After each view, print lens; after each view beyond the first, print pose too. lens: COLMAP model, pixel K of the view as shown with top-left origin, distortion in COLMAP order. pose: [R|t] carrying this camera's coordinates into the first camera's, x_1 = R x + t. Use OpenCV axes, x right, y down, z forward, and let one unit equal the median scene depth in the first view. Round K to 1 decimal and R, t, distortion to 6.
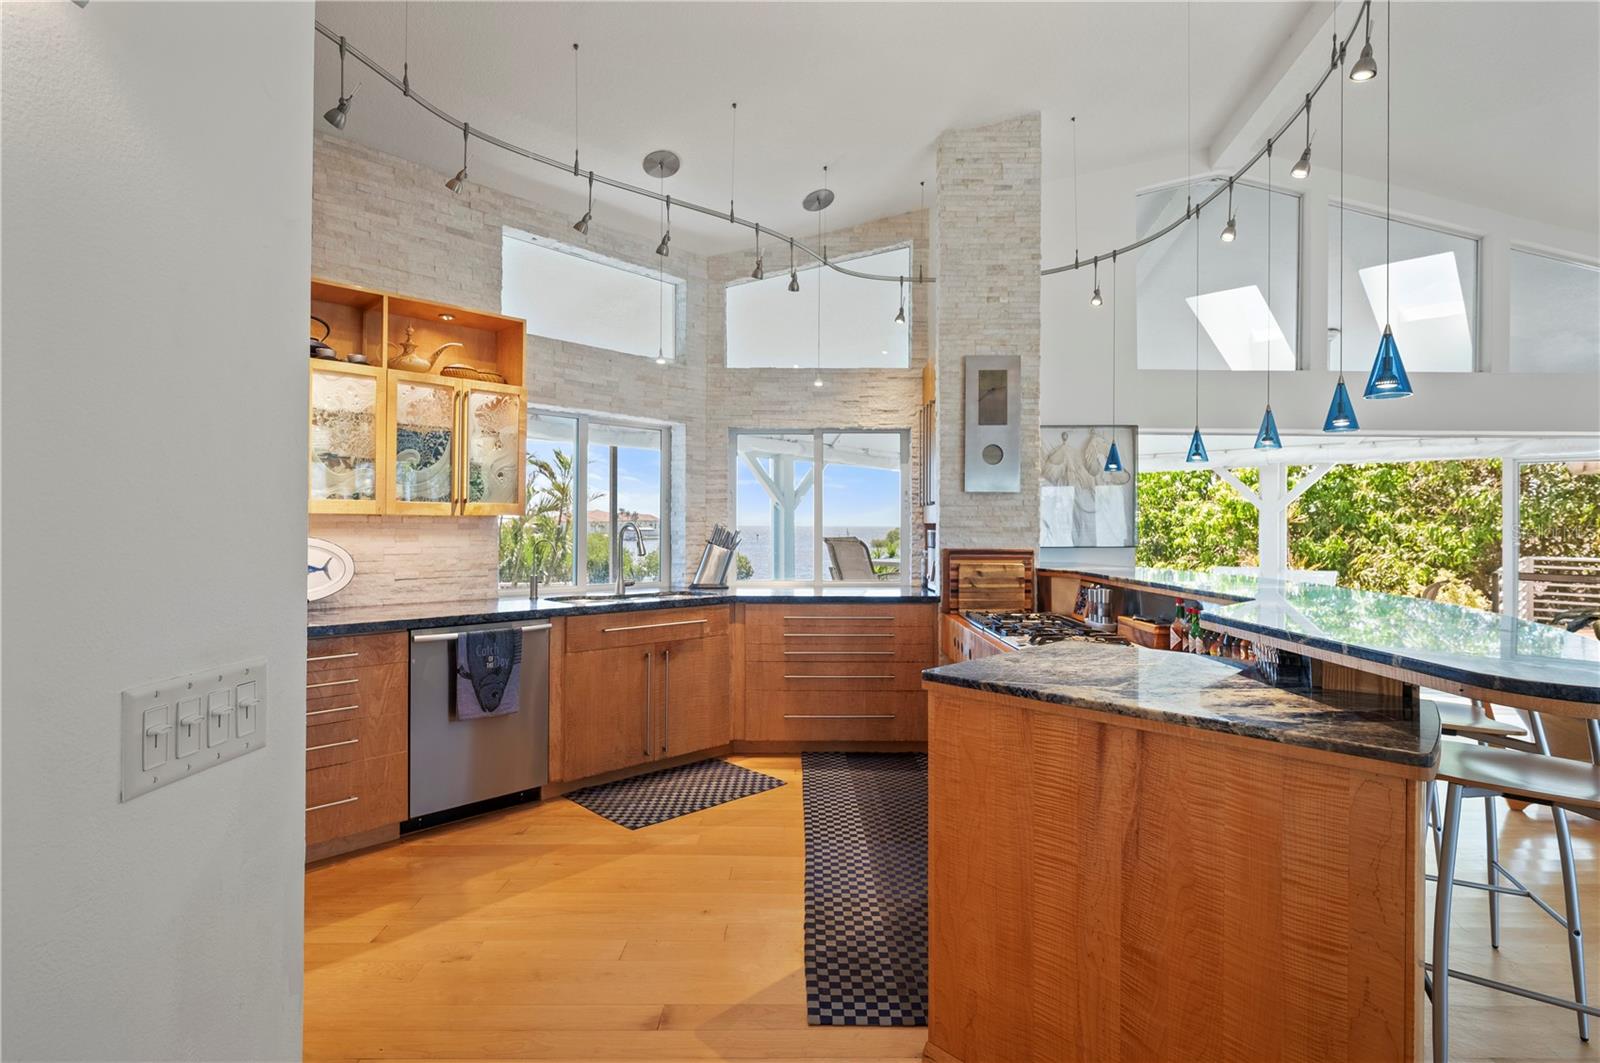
lens RADIAL K [[770.2, 0, 806.1], [0, 770.2, 522.1], [0, 0, 1]] dist [-0.003702, -0.000300]
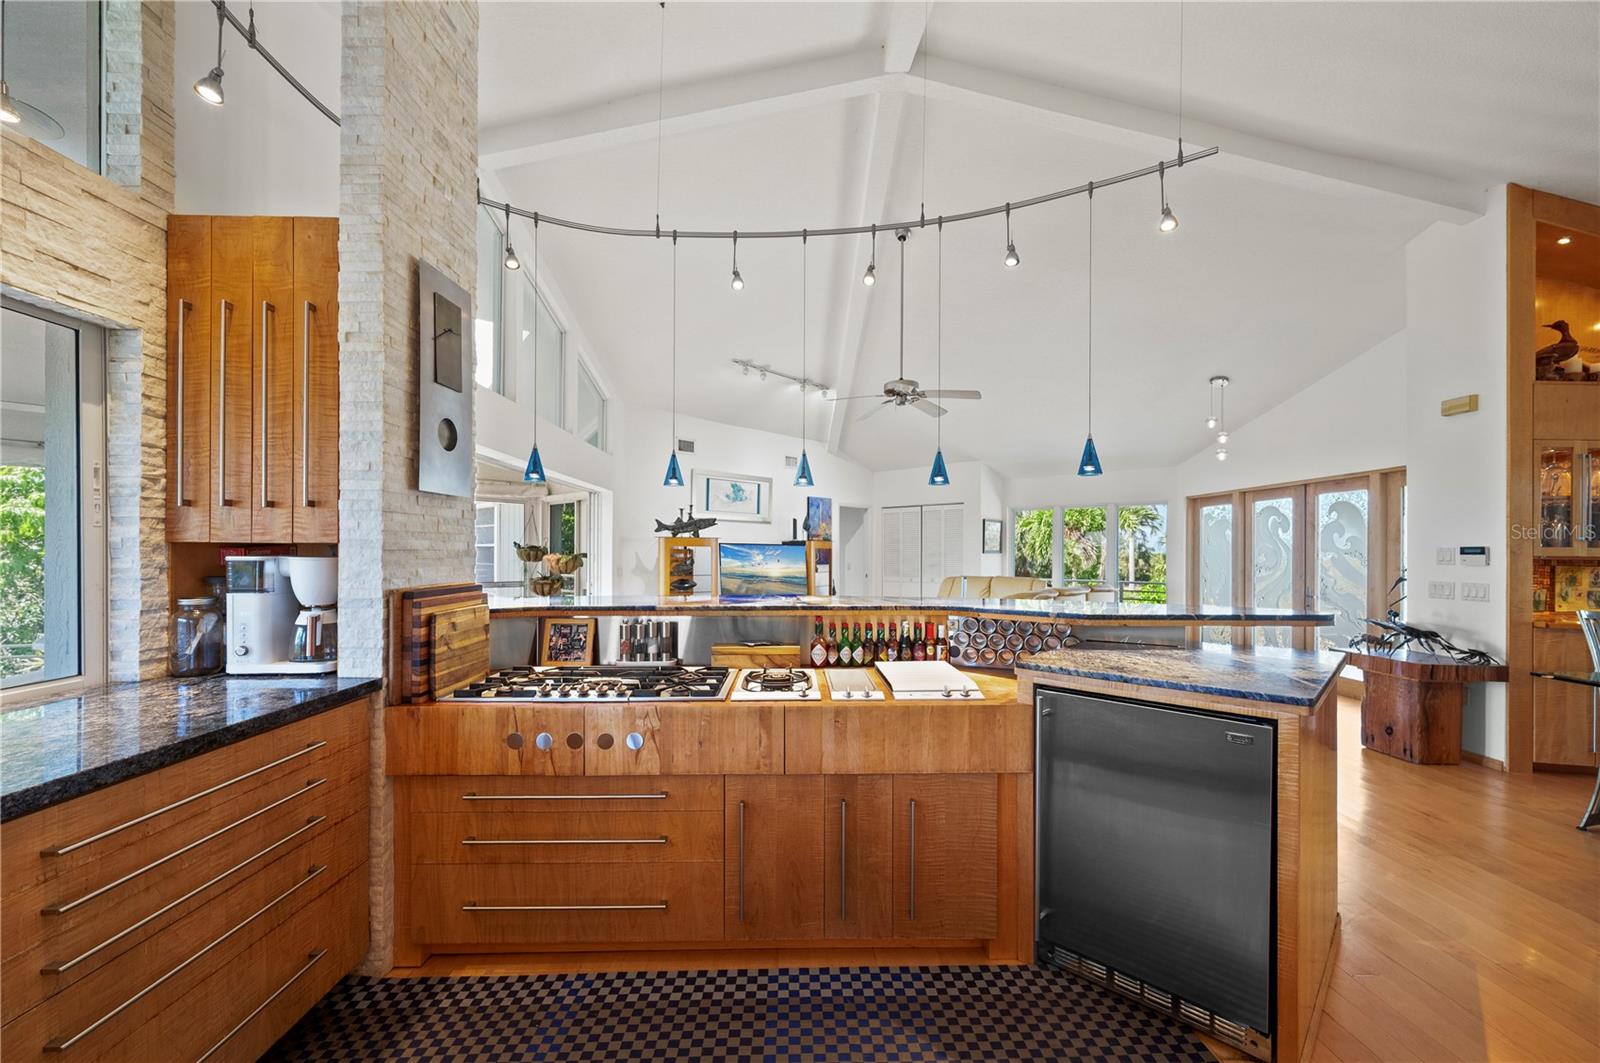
lens RADIAL K [[636.4, 0, 799.8], [0, 636.4, 551.5], [0, 0, 1]] dist [-0.001475, 0.000293]
pose [[-0.016141, -0.004932, 0.999858, -0.279286], [-0.008506, 0.999952, 0.004795, 0.002376], [-0.999834, -0.008427, -0.016182, 0.714697]]
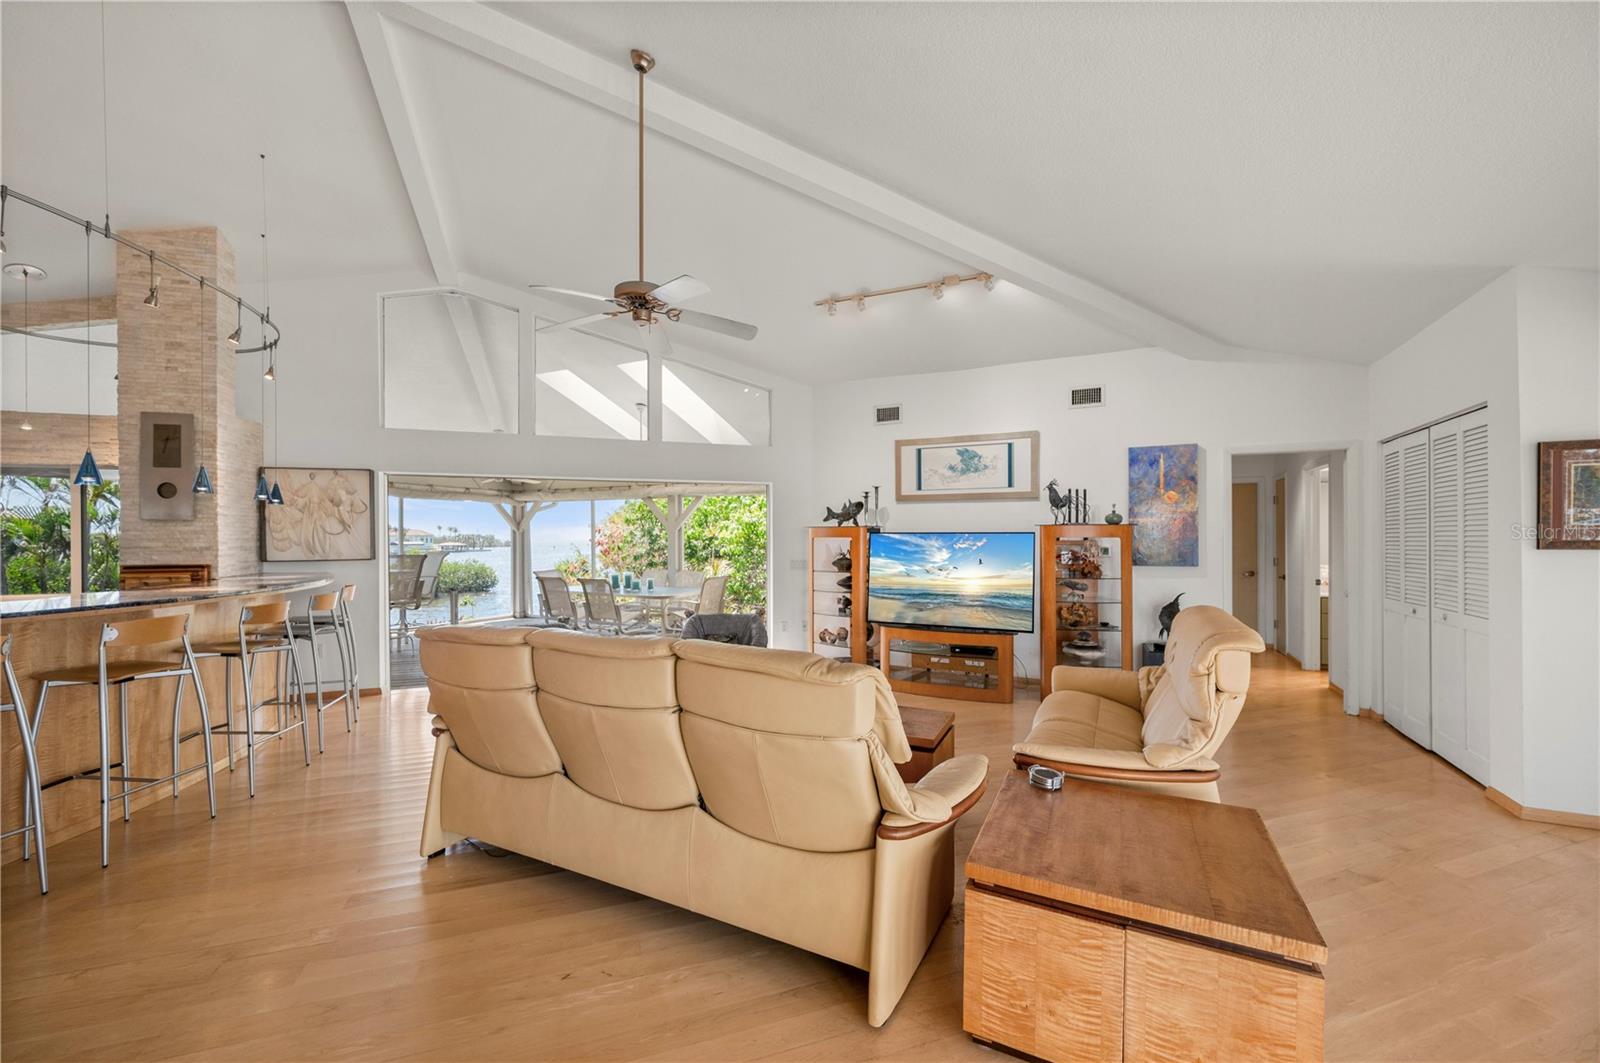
lens RADIAL K [[630.9, 0, 802.9], [0, 630.9, 533.3], [0, 0, 1]] dist [-0.000760, -0.000055]
pose [[0.944823, -0.006019, 0.327525, 0.887849], [0.006844, 0.999976, -0.001366, -0.008113], [-0.327509, 0.003532, 0.944842, -0.329132]]
